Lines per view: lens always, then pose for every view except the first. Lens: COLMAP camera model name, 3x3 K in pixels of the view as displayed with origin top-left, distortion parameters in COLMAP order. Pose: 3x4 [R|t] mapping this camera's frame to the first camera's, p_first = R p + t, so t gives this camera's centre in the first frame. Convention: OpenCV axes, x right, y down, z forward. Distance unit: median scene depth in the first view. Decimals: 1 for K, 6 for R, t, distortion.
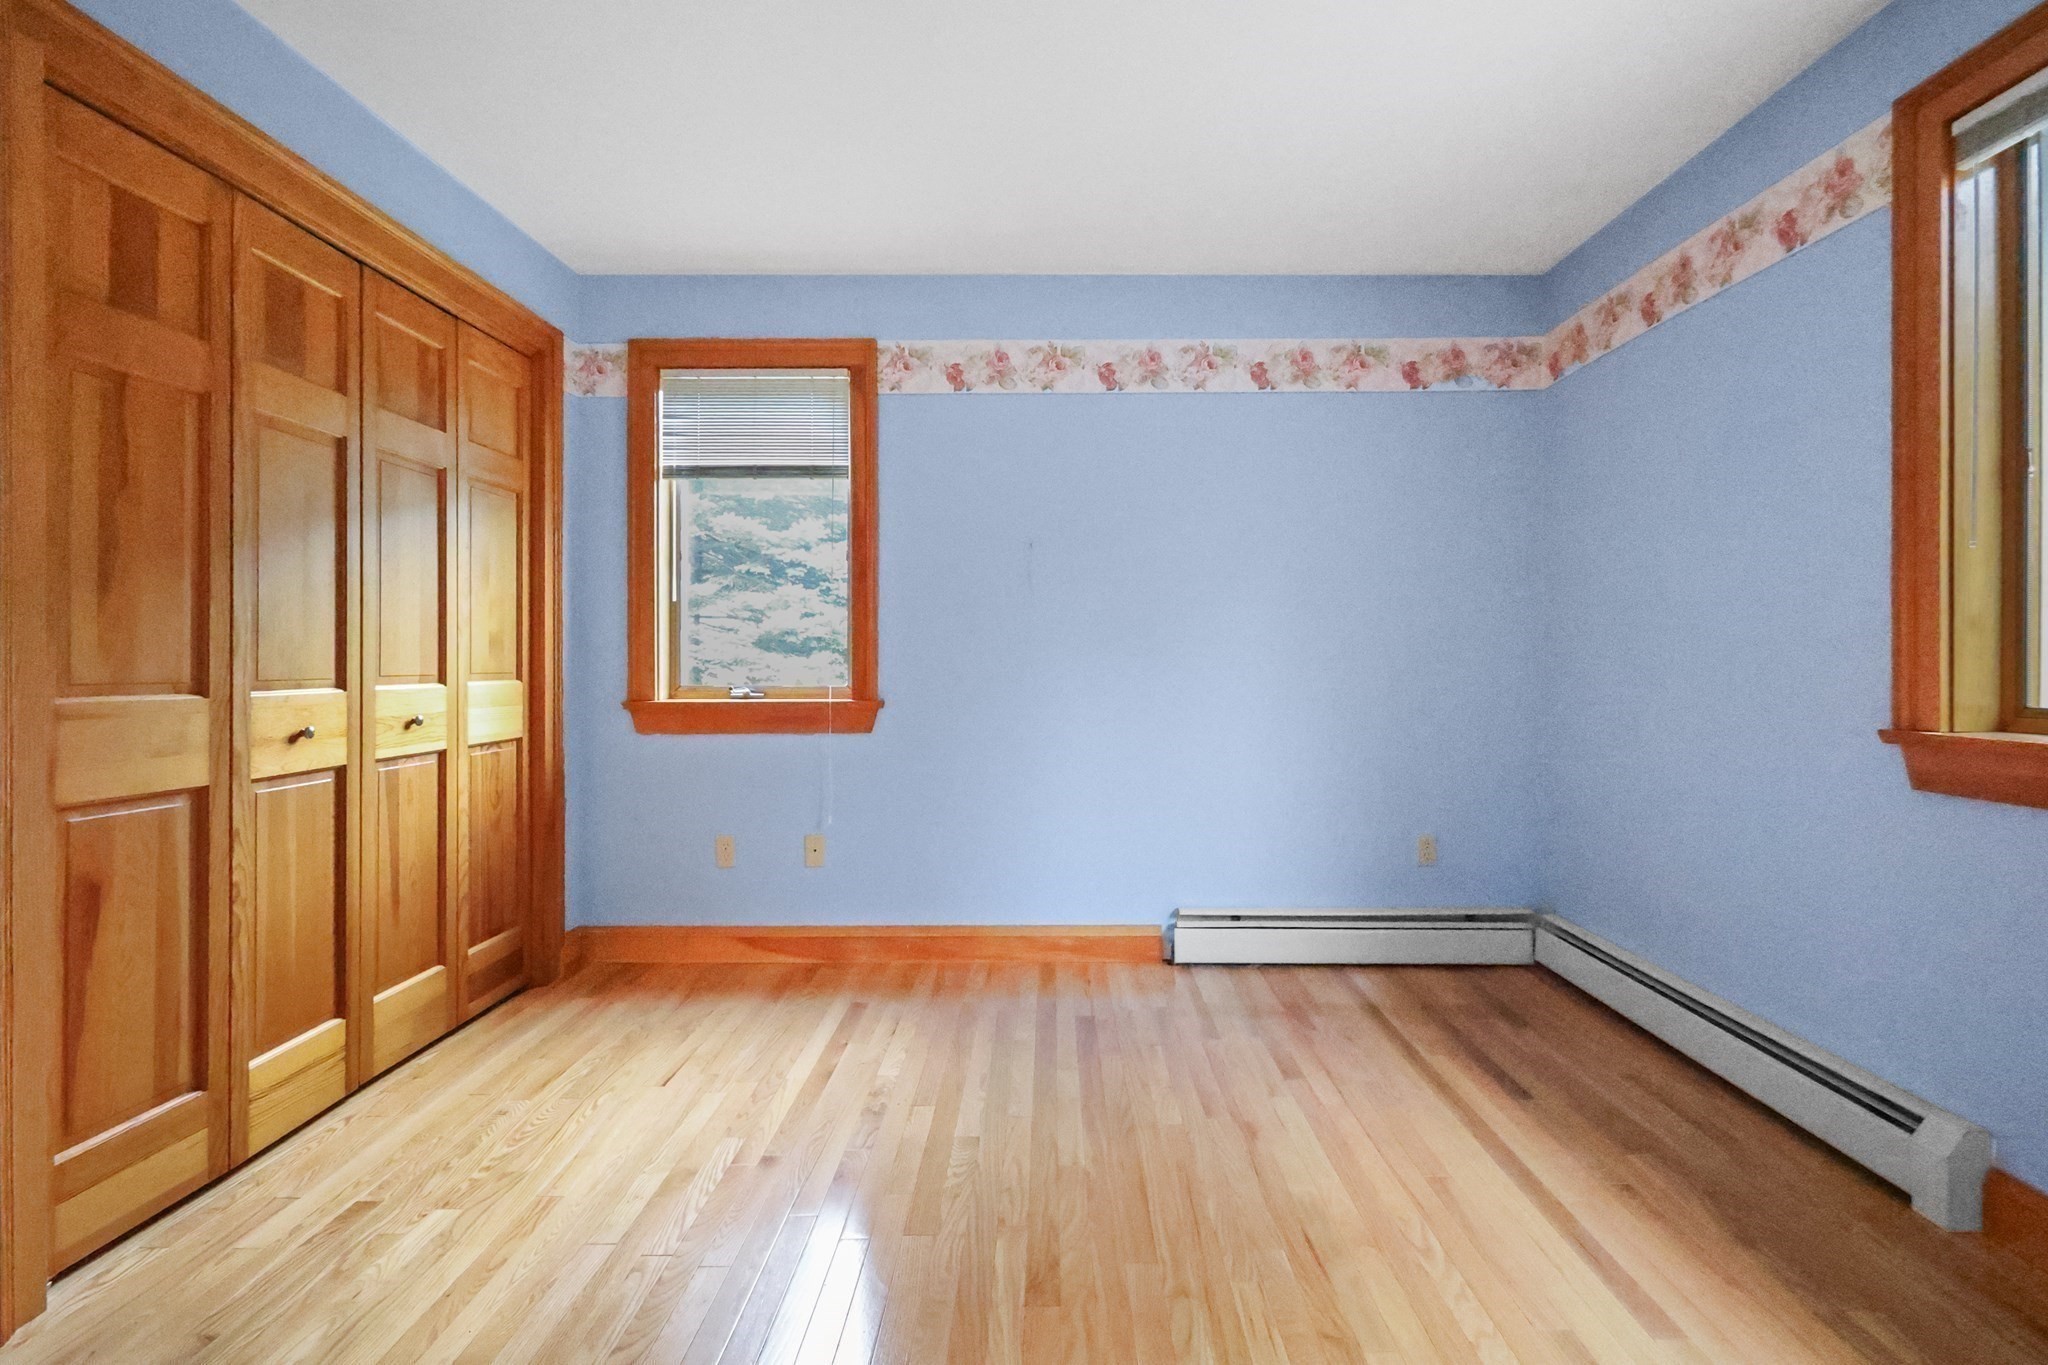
lens RADIAL K [[955.7, 0, 1007.0], [0, 955.7, 685.1], [0, 0, 1]] dist [-0.001229, 0.005225]
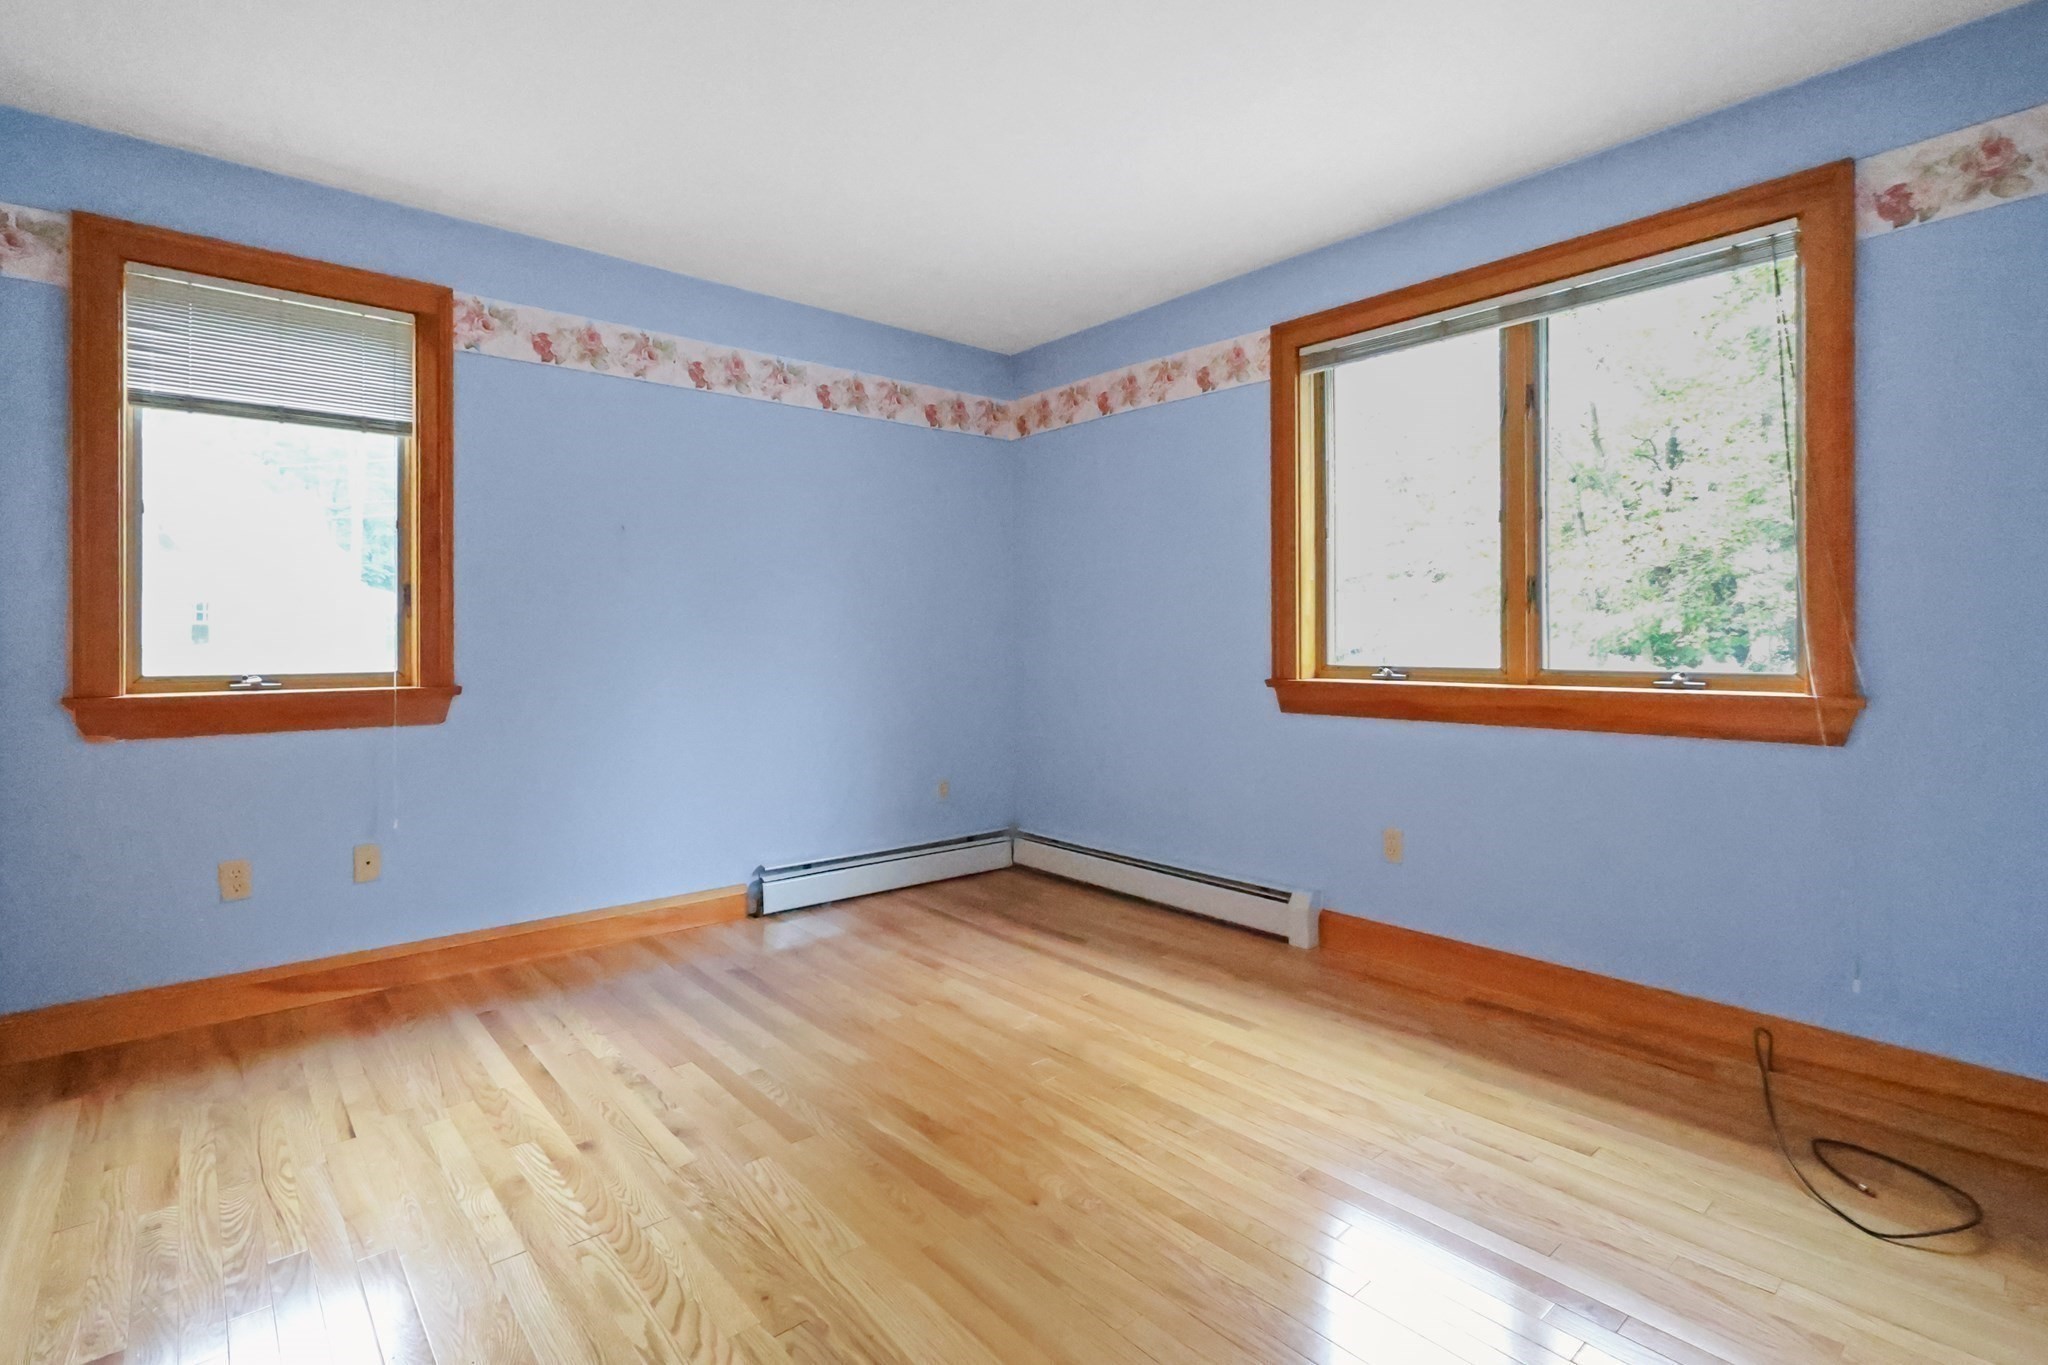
lens RADIAL K [[955.7, 0, 958.1], [0, 955.7, 662.0], [0, 0, 1]] dist [-0.001229, 0.005225]
pose [[0.782017, -0.015228, 0.623071, -0.359946], [0.020250, 0.999794, -0.000980, 0.004642], [-0.622928, 0.013384, 0.782165, -0.010267]]
